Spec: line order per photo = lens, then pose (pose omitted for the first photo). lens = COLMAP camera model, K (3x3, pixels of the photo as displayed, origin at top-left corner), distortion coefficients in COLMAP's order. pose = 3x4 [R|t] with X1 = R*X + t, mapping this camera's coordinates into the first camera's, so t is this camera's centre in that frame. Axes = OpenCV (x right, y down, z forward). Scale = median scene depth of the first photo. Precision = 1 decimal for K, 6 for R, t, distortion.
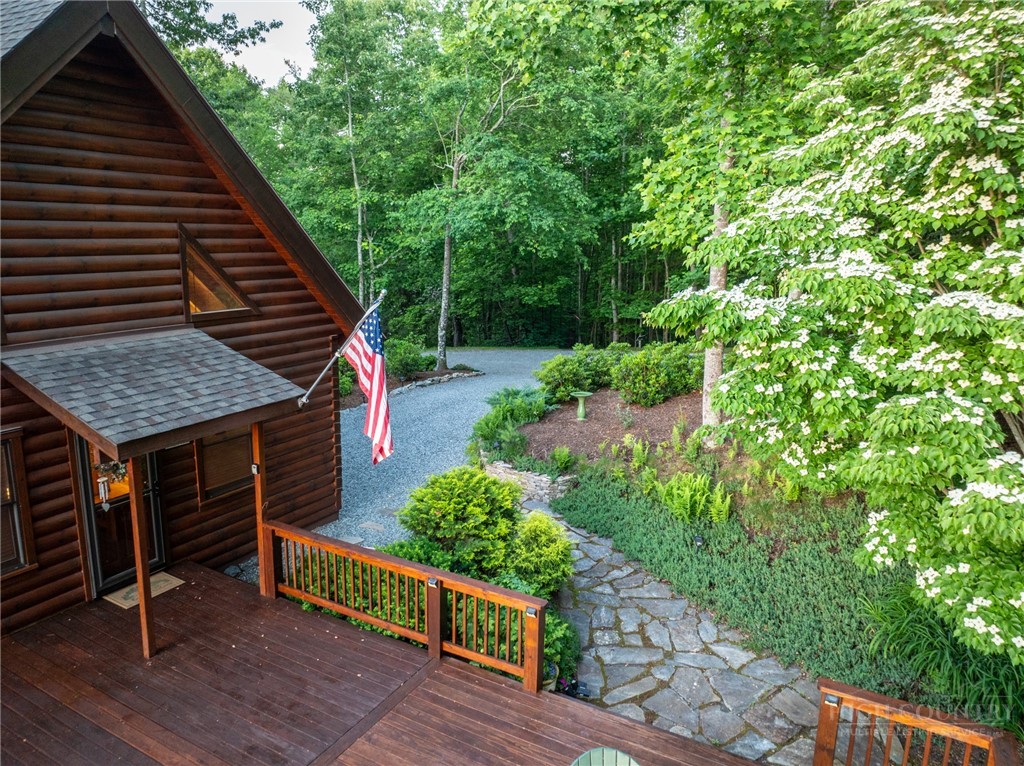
lens RADIAL K [[726.5, 0, 511.5], [0, 726.5, 379.9], [0, 0, 1]] dist [-0.036381, 0.014897]
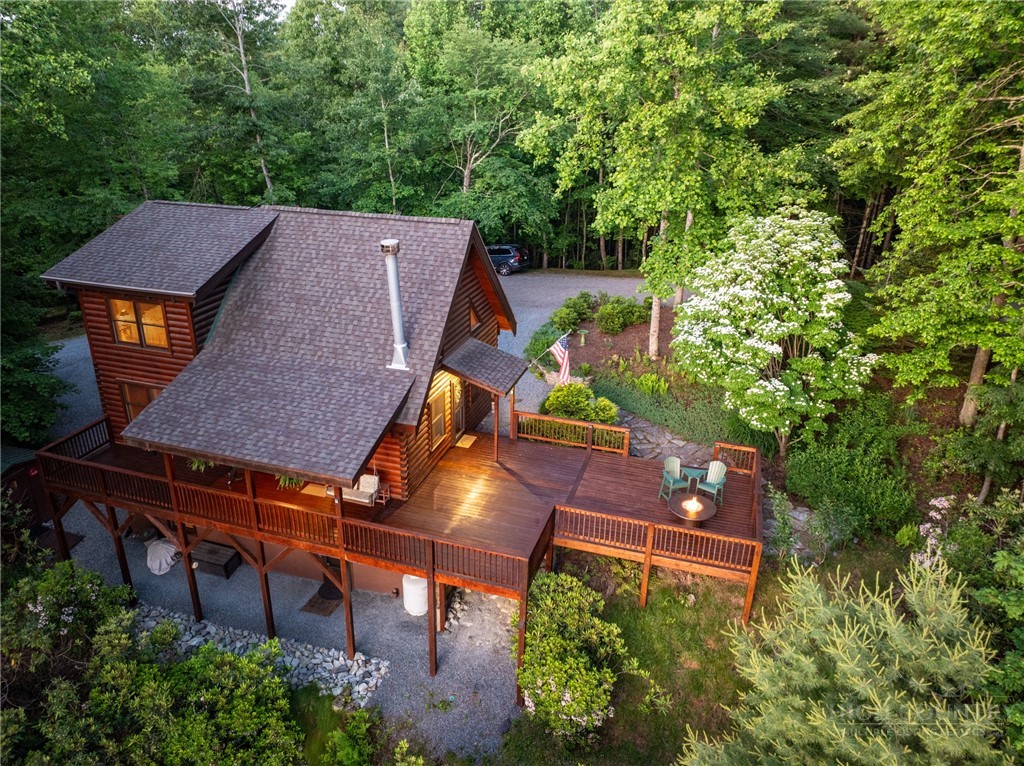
lens RADIAL K [[726.5, 0, 507.9], [0, 726.5, 383.1], [0, 0, 1]] dist [-0.036381, 0.014897]
pose [[0.979542, -0.078358, 0.185360, -0.944864], [0.040344, 0.978844, 0.200591, -0.489300], [-0.197156, -0.189009, 0.961980, -1.712423]]
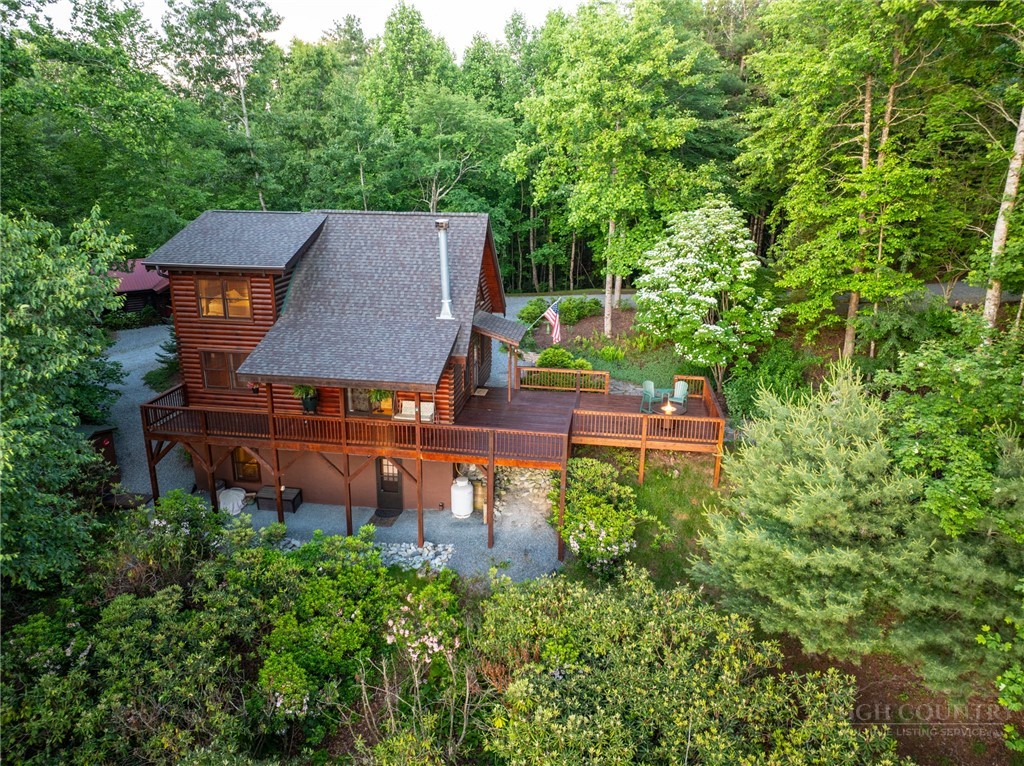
lens RADIAL K [[726.5, 0, 506.0], [0, 726.5, 385.9], [0, 0, 1]] dist [-0.036381, 0.014897]
pose [[0.936979, -0.110702, 0.331384, -1.695547], [0.075434, 0.990204, 0.117500, -0.127163], [-0.341145, -0.085097, 0.936151, -2.406521]]
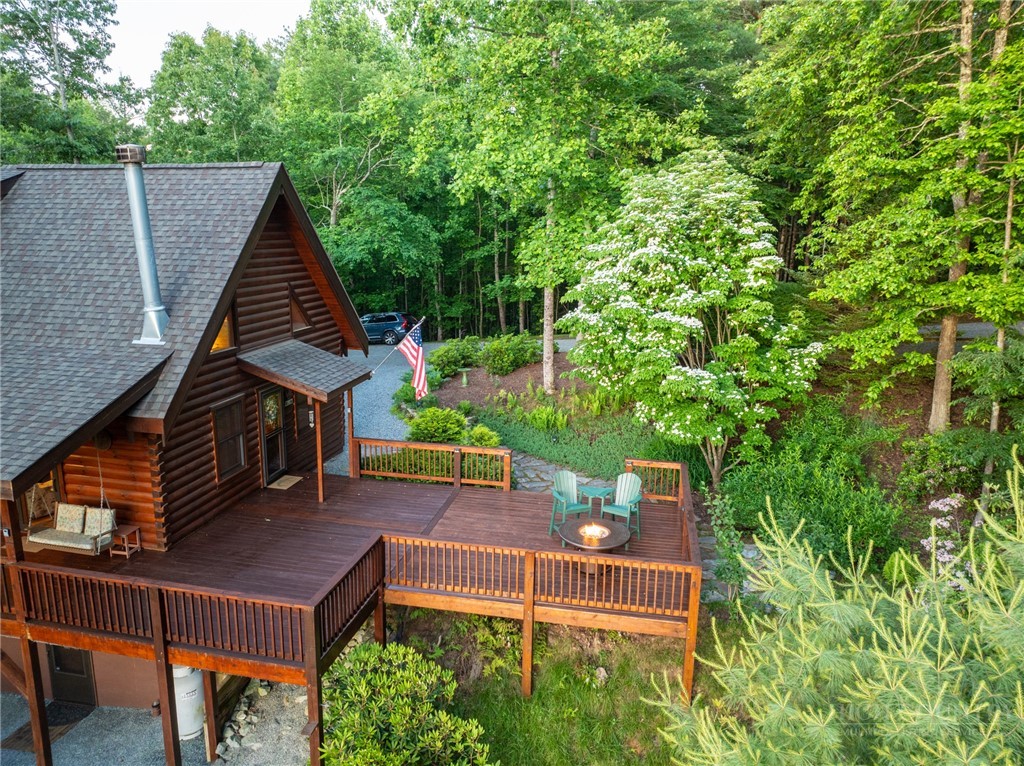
lens RADIAL K [[726.5, 0, 508.5], [0, 726.5, 381.5], [0, 0, 1]] dist [-0.036381, 0.014897]
pose [[0.952090, -0.066394, 0.298525, -0.572986], [0.062950, 0.997793, 0.021149, 0.036408], [-0.299270, -0.001344, 0.954167, -1.078614]]
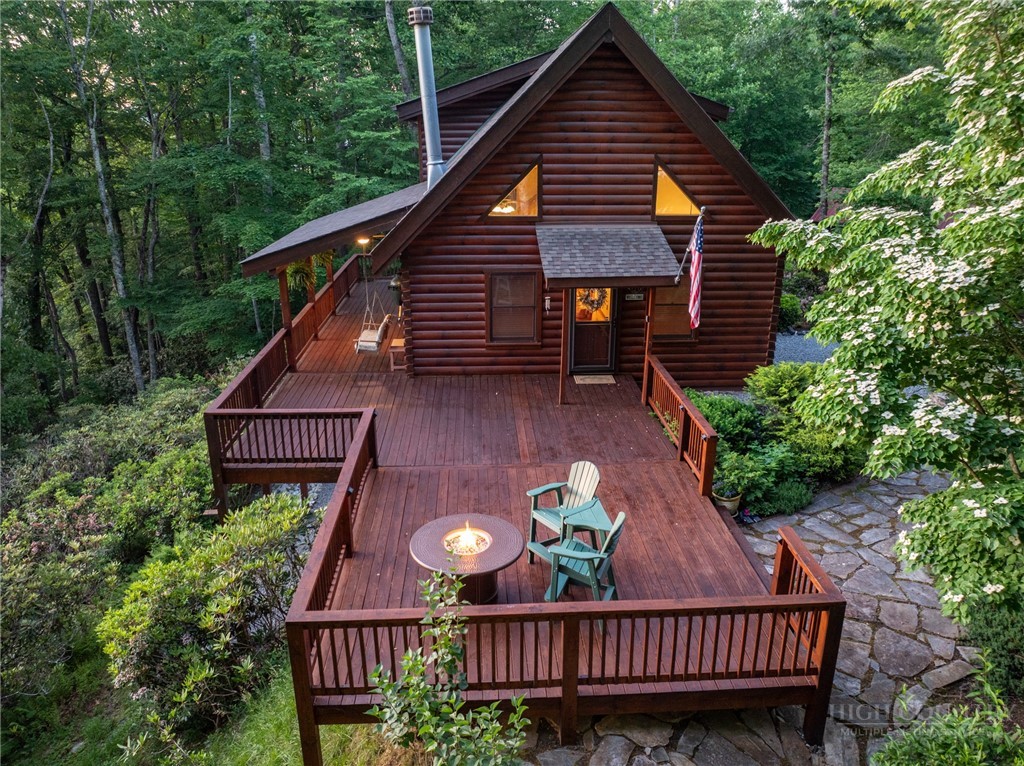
lens RADIAL K [[726.5, 0, 507.3], [0, 726.5, 379.8], [0, 0, 1]] dist [-0.036381, 0.014897]
pose [[0.526021, 0.253853, -0.811702, 0.856904], [-0.165430, 0.966725, 0.195129, -0.002647], [0.834227, 0.031638, 0.550513, -0.106435]]
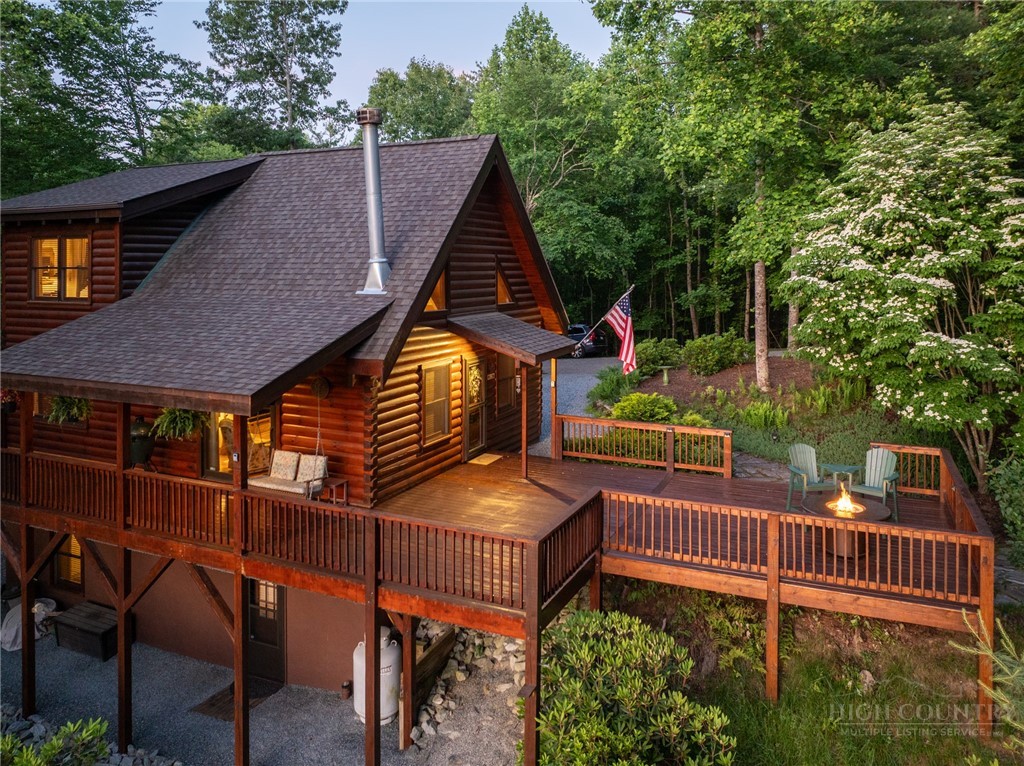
lens RADIAL K [[768.1, 0, 512.0], [0, 768.1, 256.4], [0, 0, 1]] dist [-0.026333, -0.011668]
pose [[0.996332, -0.016354, 0.083990, -0.676636], [0.033721, 0.977173, -0.209752, 0.232021], [-0.078642, 0.211815, 0.974140, -1.057898]]
